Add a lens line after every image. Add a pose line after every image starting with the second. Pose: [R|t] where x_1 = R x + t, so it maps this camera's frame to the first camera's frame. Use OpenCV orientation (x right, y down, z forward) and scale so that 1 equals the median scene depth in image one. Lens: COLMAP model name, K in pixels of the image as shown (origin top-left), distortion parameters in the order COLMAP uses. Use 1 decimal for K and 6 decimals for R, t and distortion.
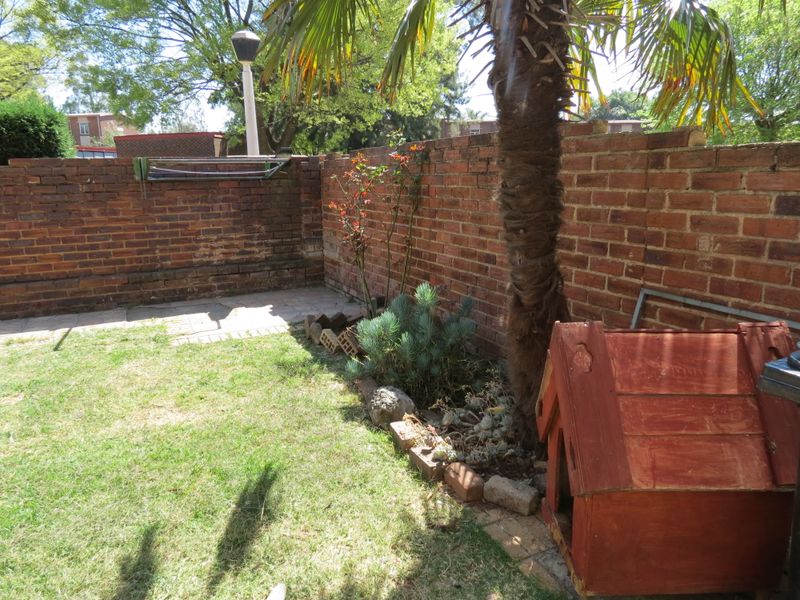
lens RADIAL K [[567.2, 0, 403.5], [0, 567.2, 296.6], [0, 0, 1]] dist [-0.032728, 0.015202]
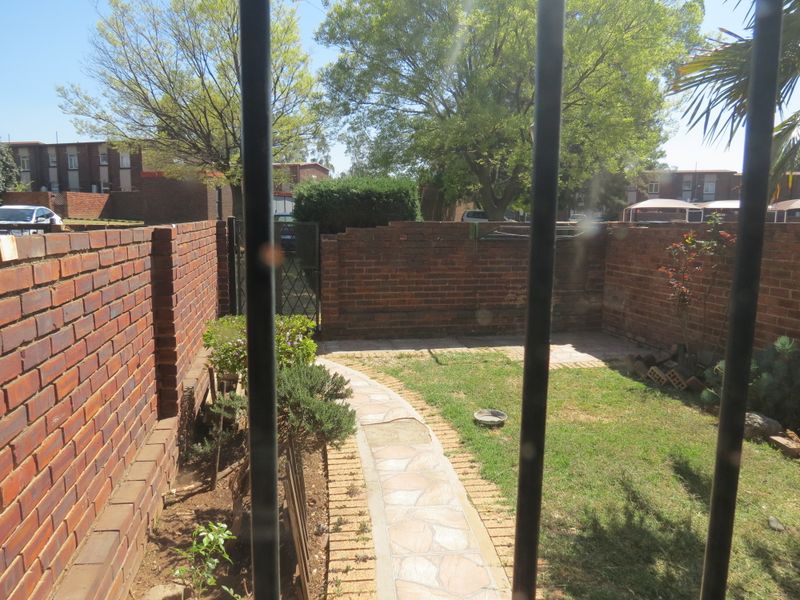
lens RADIAL K [[567.2, 0, 406.4], [0, 567.2, 305.0], [0, 0, 1]] dist [-0.032728, 0.015202]
pose [[0.966591, 0.062507, -0.248584, -0.290546], [-0.077979, 0.995552, -0.052878, 0.024287], [0.244173, 0.070496, 0.967166, -0.288281]]
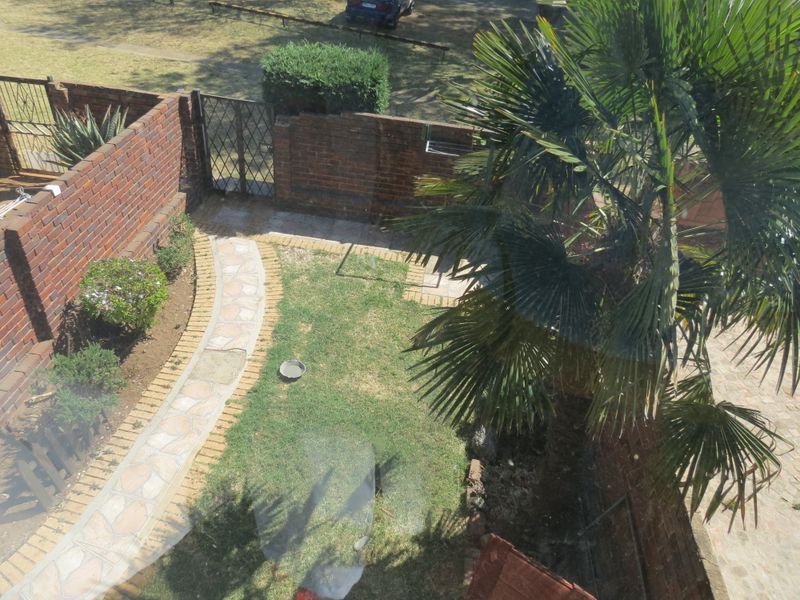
lens RADIAL K [[567.2, 0, 405.2], [0, 567.2, 303.6], [0, 0, 1]] dist [-0.032728, 0.015202]
pose [[0.832154, 0.411712, -0.371500, 0.129746], [-0.222614, 0.861585, 0.456195, -0.477679], [0.507900, -0.296924, 0.808625, -0.177319]]
